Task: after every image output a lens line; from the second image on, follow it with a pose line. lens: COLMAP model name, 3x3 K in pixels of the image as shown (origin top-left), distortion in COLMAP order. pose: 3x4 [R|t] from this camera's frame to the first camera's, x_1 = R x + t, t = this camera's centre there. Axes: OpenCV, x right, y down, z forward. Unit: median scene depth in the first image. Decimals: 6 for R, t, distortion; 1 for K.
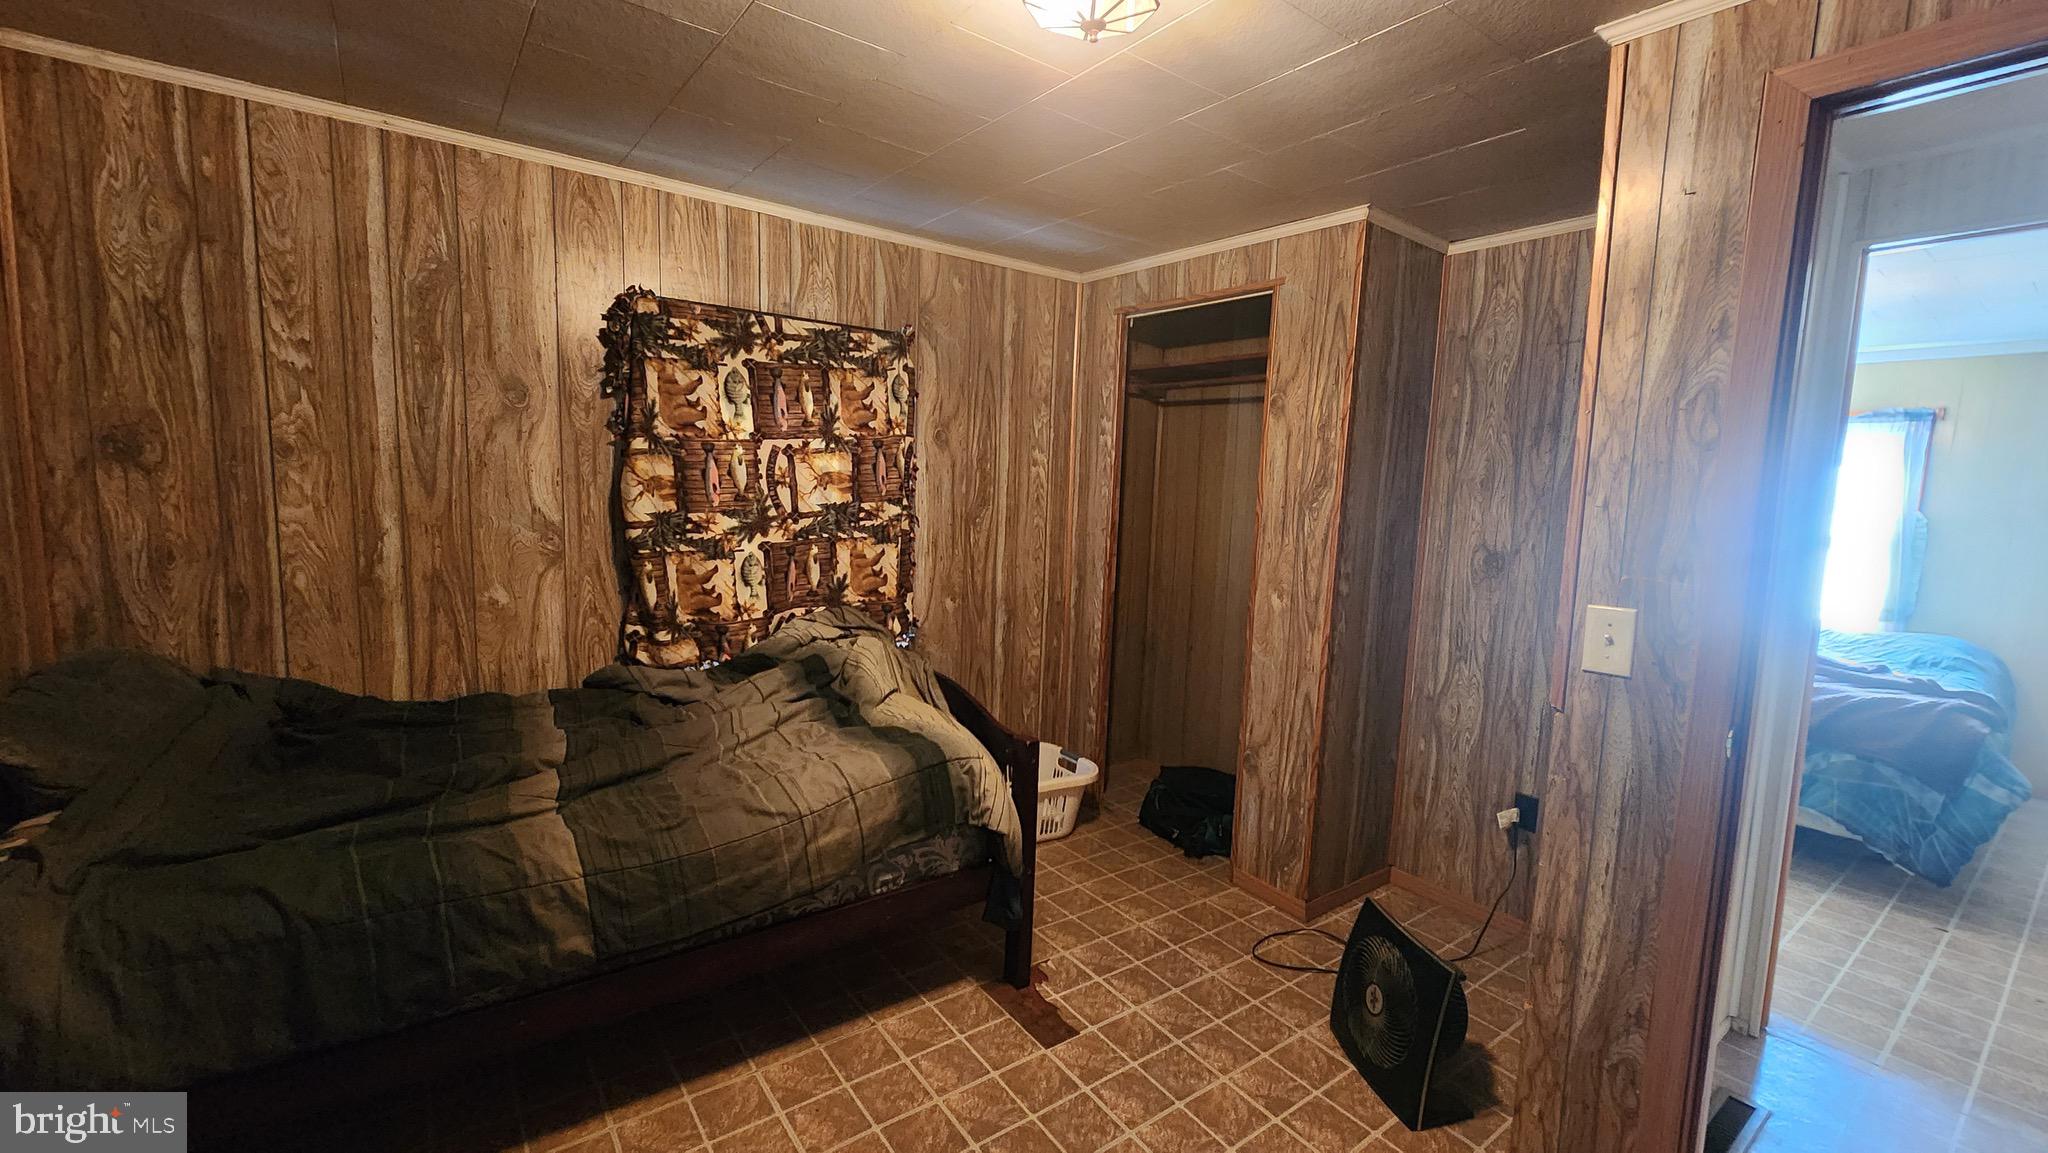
lens RADIAL K [[836.7, 0, 1032.2], [0, 836.7, 576.8], [0, 0, 1]] dist [0.000559, 0.000270]
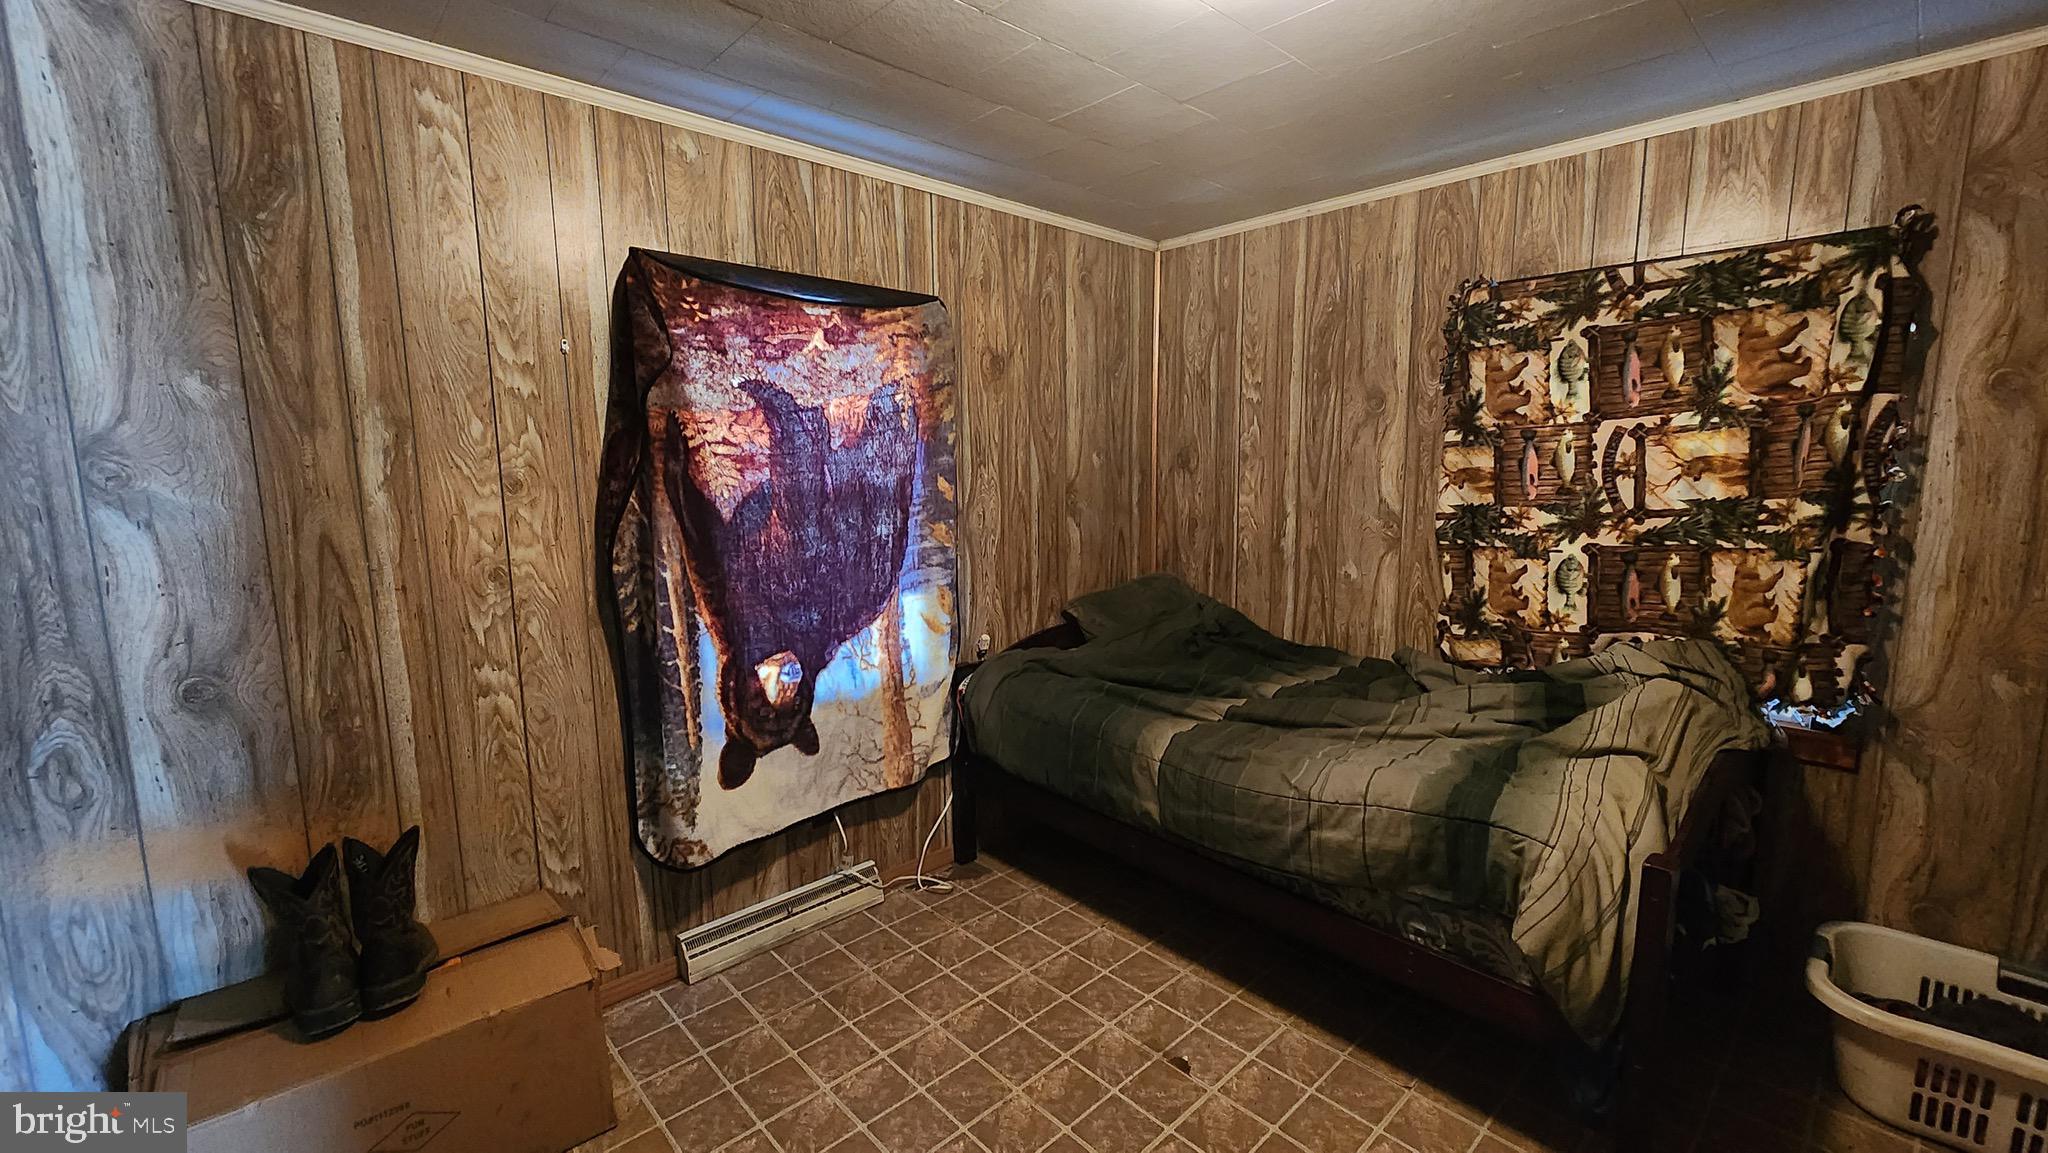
lens RADIAL K [[836.7, 0, 1032.2], [0, 836.7, 576.8], [0, 0, 1]] dist [0.000559, 0.000270]
pose [[0.118051, 0.097940, -0.988166, 0.482129], [-0.108469, 0.990441, 0.085207, -0.021410], [0.987066, 0.097126, 0.127546, 0.378569]]
